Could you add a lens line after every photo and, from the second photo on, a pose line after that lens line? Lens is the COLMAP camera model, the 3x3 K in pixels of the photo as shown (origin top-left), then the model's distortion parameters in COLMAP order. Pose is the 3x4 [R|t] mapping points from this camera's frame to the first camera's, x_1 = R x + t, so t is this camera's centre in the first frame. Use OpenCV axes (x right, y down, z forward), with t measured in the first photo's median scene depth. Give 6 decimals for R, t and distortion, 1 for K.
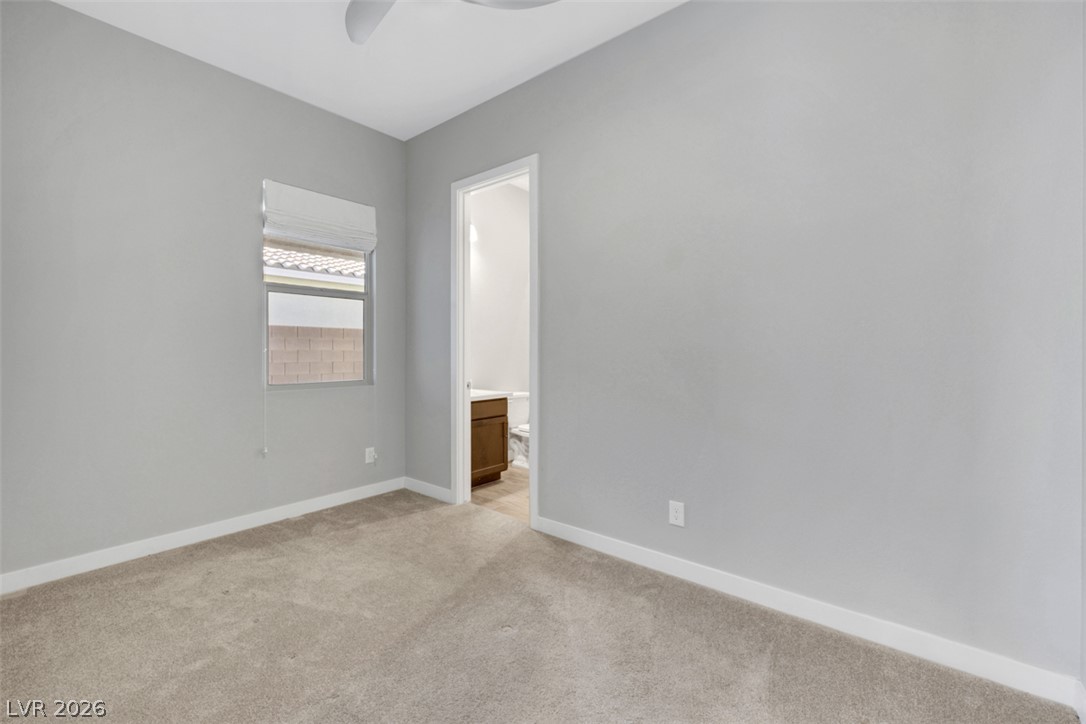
lens RADIAL K [[451.7, 0, 543.0], [0, 451.7, 362.0], [0, 0, 1]] dist [0.000042, 0.000061]
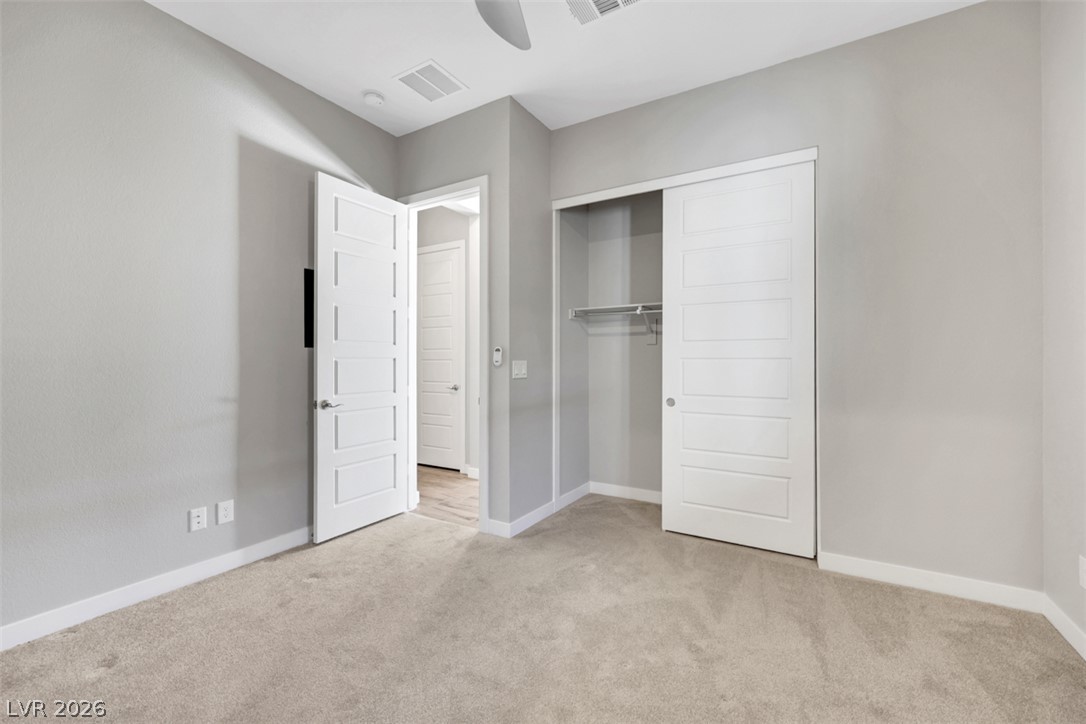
lens RADIAL K [[451.7, 0, 543.0], [0, 451.7, 362.0], [0, 0, 1]] dist [0.000042, 0.000061]
pose [[-0.989068, -0.009703, -0.147144, -0.131857], [-0.014387, 0.999422, 0.030803, -0.024994], [0.146760, 0.032583, -0.988635, 1.217822]]
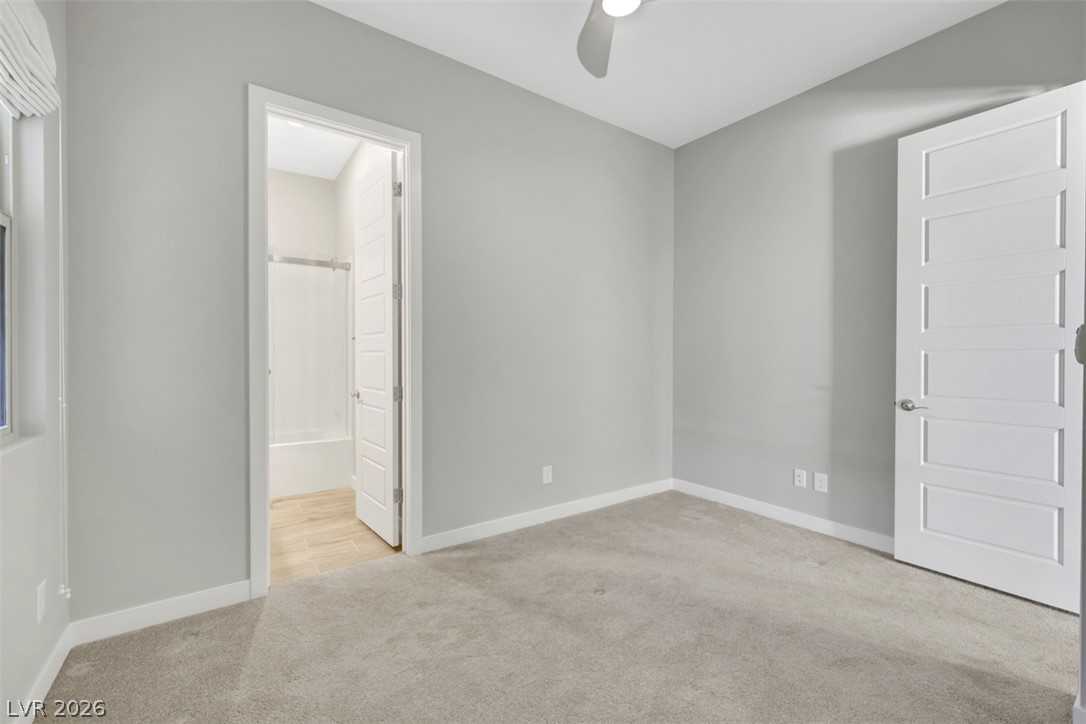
lens RADIAL K [[451.7, 0, 543.0], [0, 451.7, 362.0], [0, 0, 1]] dist [0.000042, 0.000061]
pose [[0.249583, -0.022946, 0.968082, -0.829643], [0.027396, 0.999486, 0.016627, -0.007684], [-0.967966, 0.022372, 0.250083, 0.598032]]
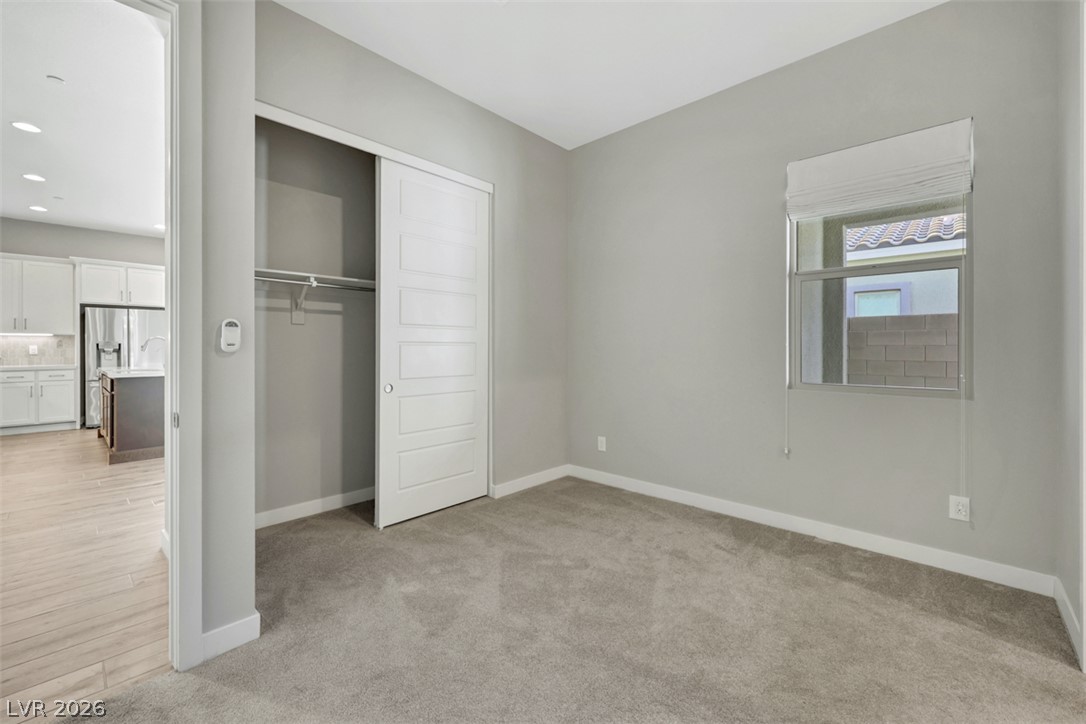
lens RADIAL K [[452.4, 0, 538.7], [0, 452.4, 353.1], [0, 0, 1]] dist [0.000158, 0.000064]
pose [[-0.061181, 0.005503, -0.998112, 0.400396], [-0.033208, 0.999420, 0.007546, 0.001414], [0.997574, 0.033607, -0.060963, 0.591986]]
